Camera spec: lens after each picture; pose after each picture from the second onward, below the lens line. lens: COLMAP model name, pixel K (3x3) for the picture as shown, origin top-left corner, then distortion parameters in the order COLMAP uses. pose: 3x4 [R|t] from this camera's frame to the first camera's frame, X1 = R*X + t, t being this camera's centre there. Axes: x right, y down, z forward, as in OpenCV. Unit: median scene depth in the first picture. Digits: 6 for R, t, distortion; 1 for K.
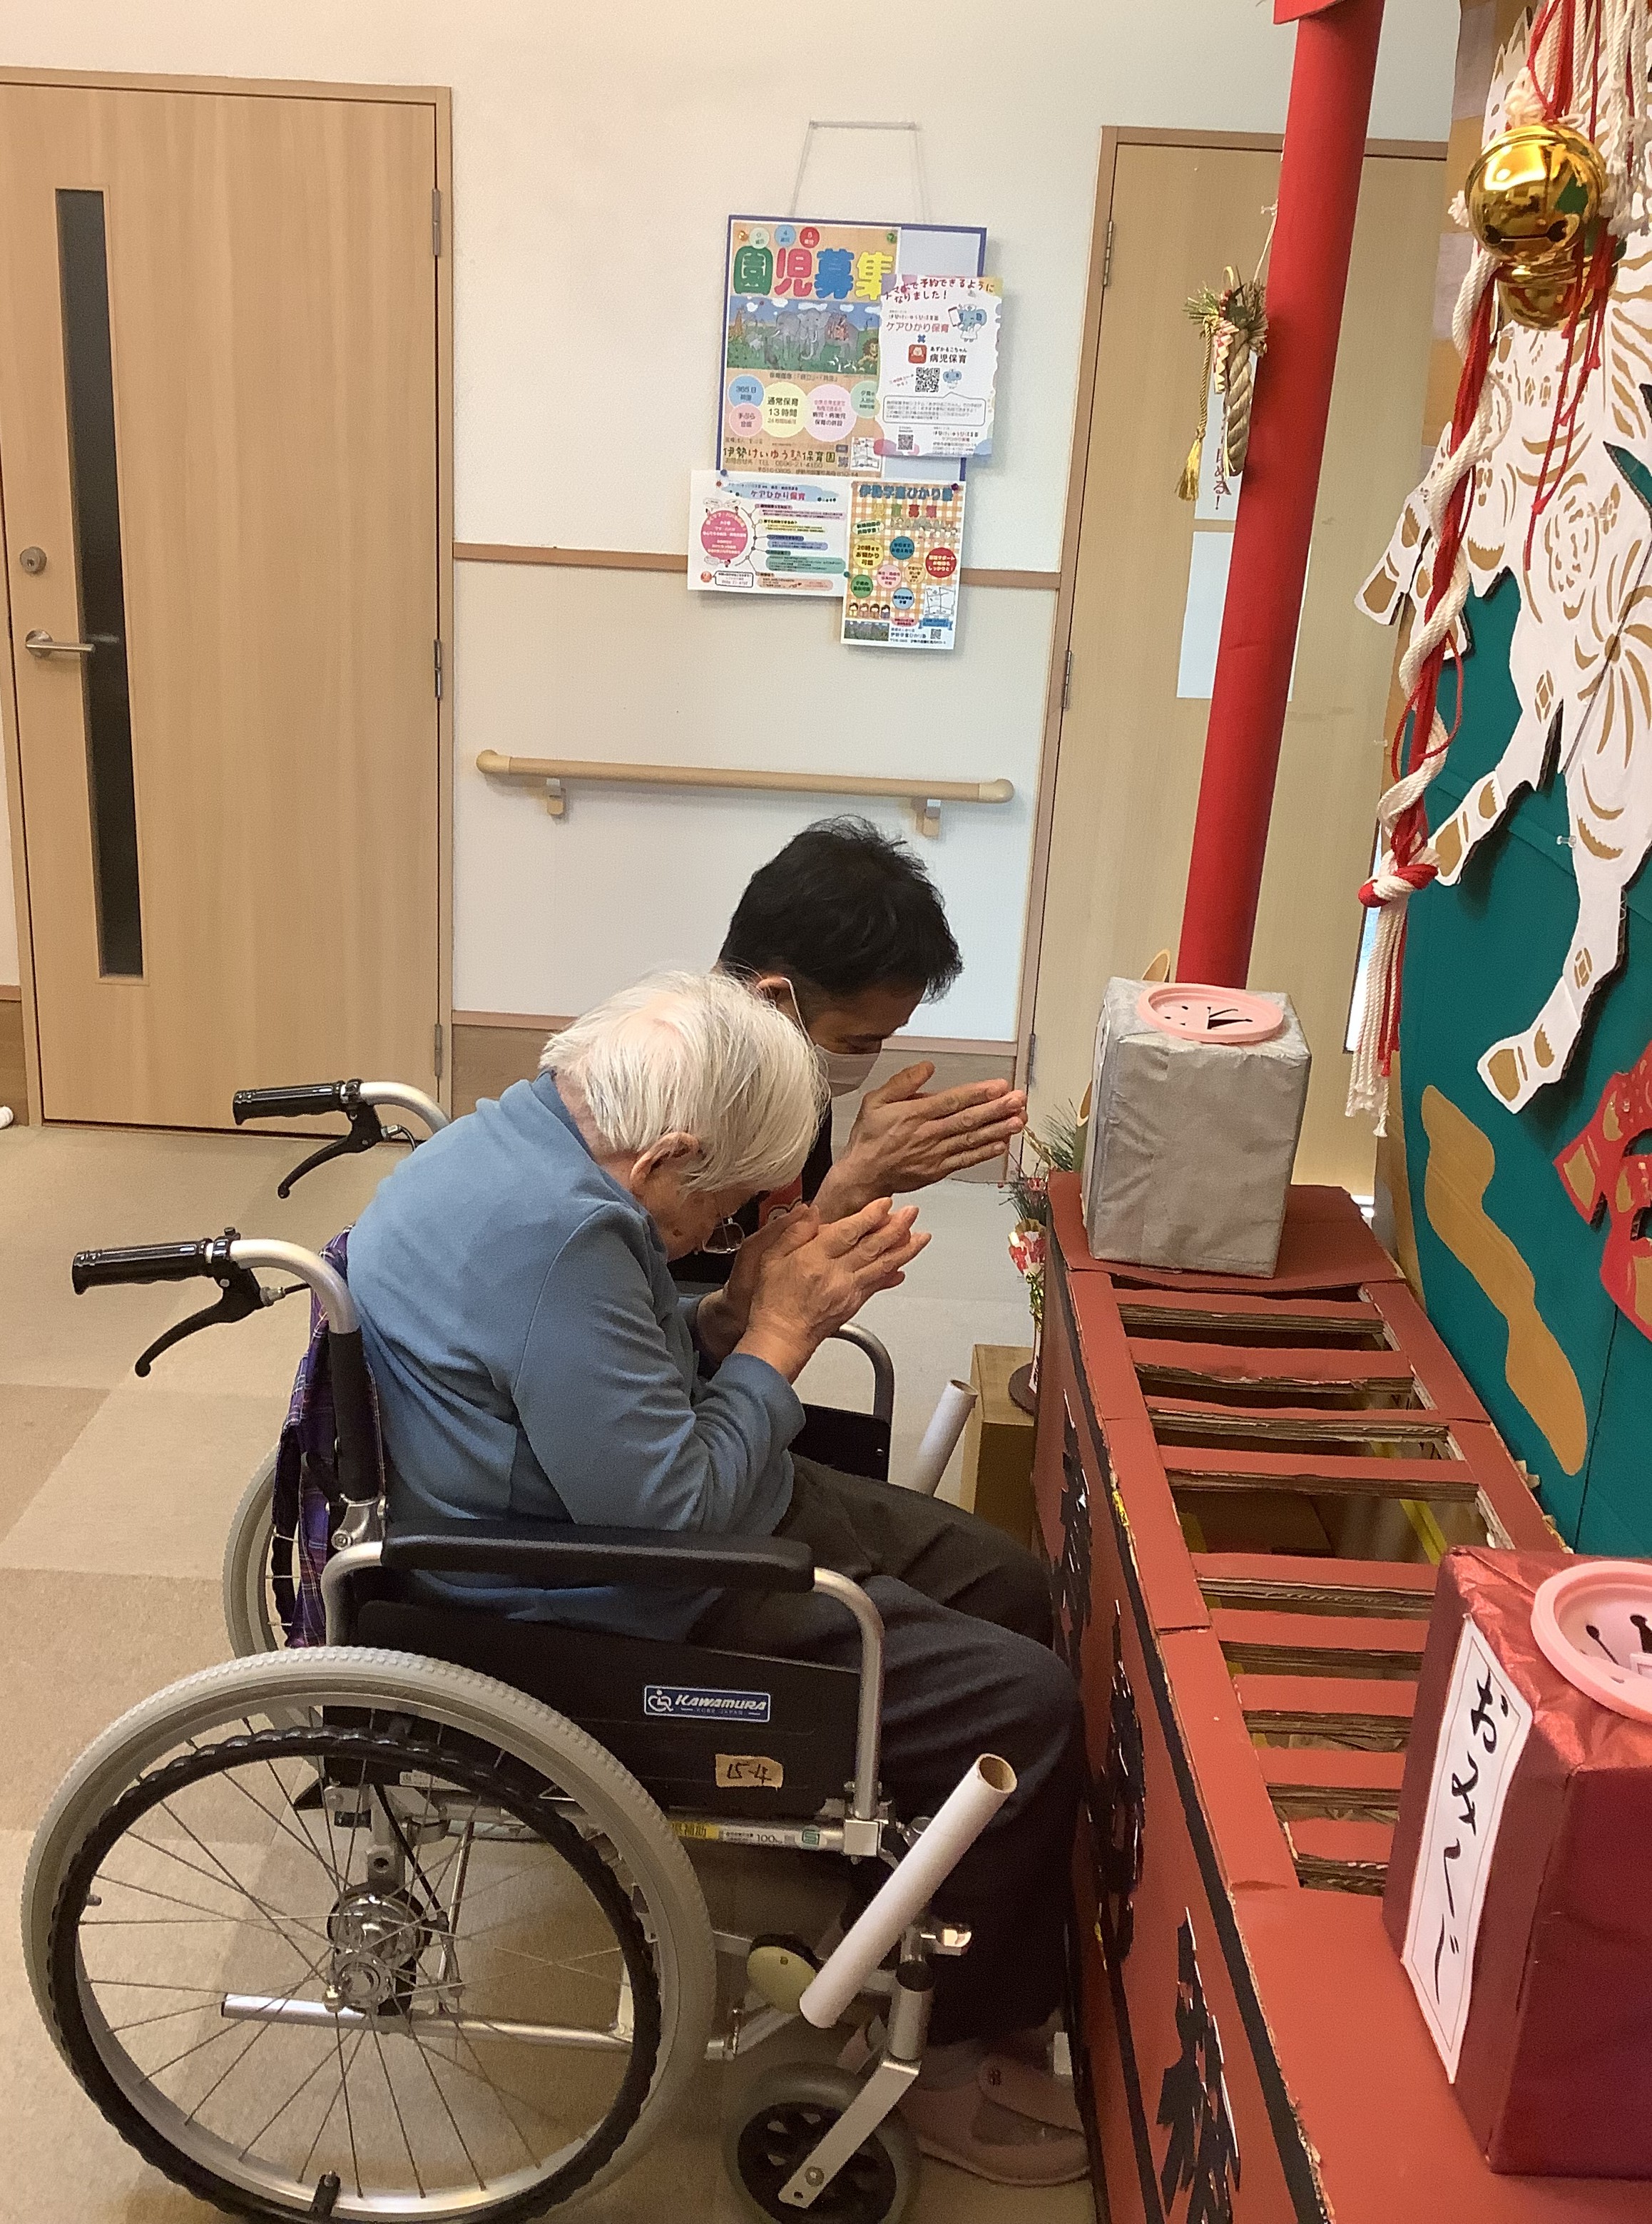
lens RADIAL K [[2020.2, 0, 826.0], [0, 2020.2, 1112.0], [0, 0, 1]] dist [0.002540, -0.000239]
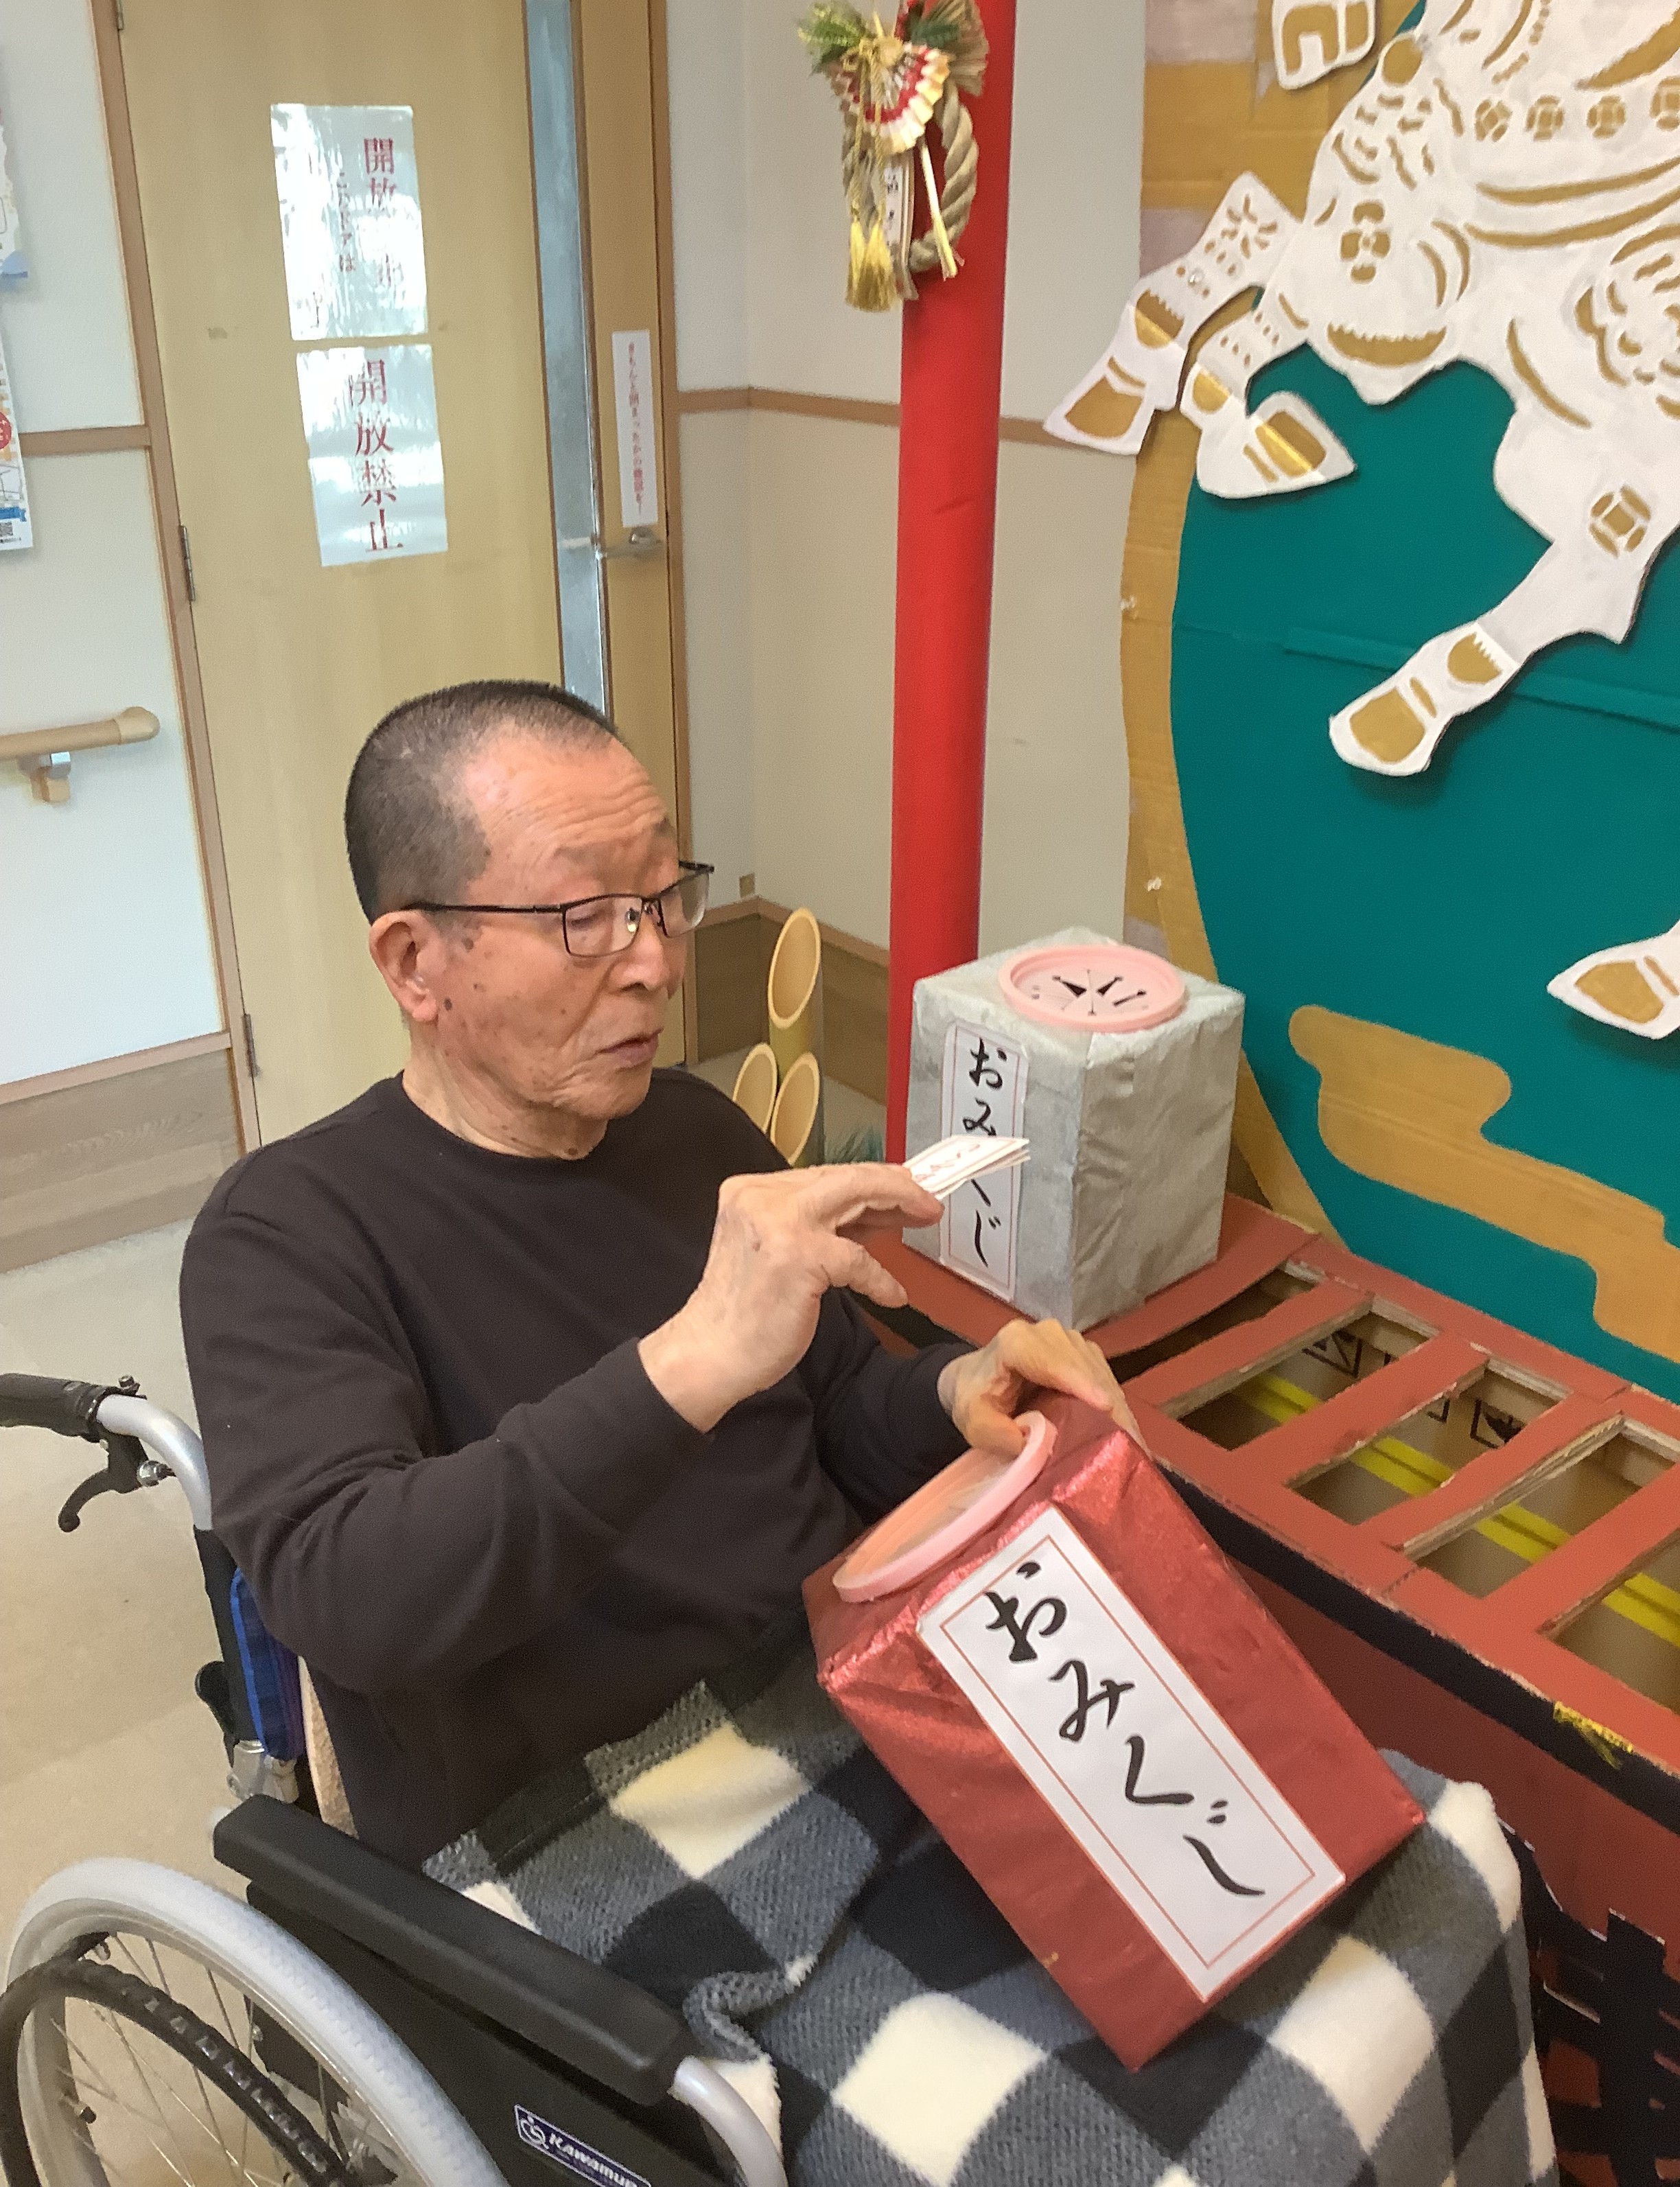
lens RADIAL K [[1988.3, 0, 840.0], [0, 1988.3, 1093.5], [0, 0, 1]] dist [0.007910, -0.001801]
pose [[0.776205, -0.302258, 0.553304, -0.171917], [0.249472, 0.953210, 0.170746, -0.091511], [-0.579024, 0.005500, 0.815292, 0.245128]]
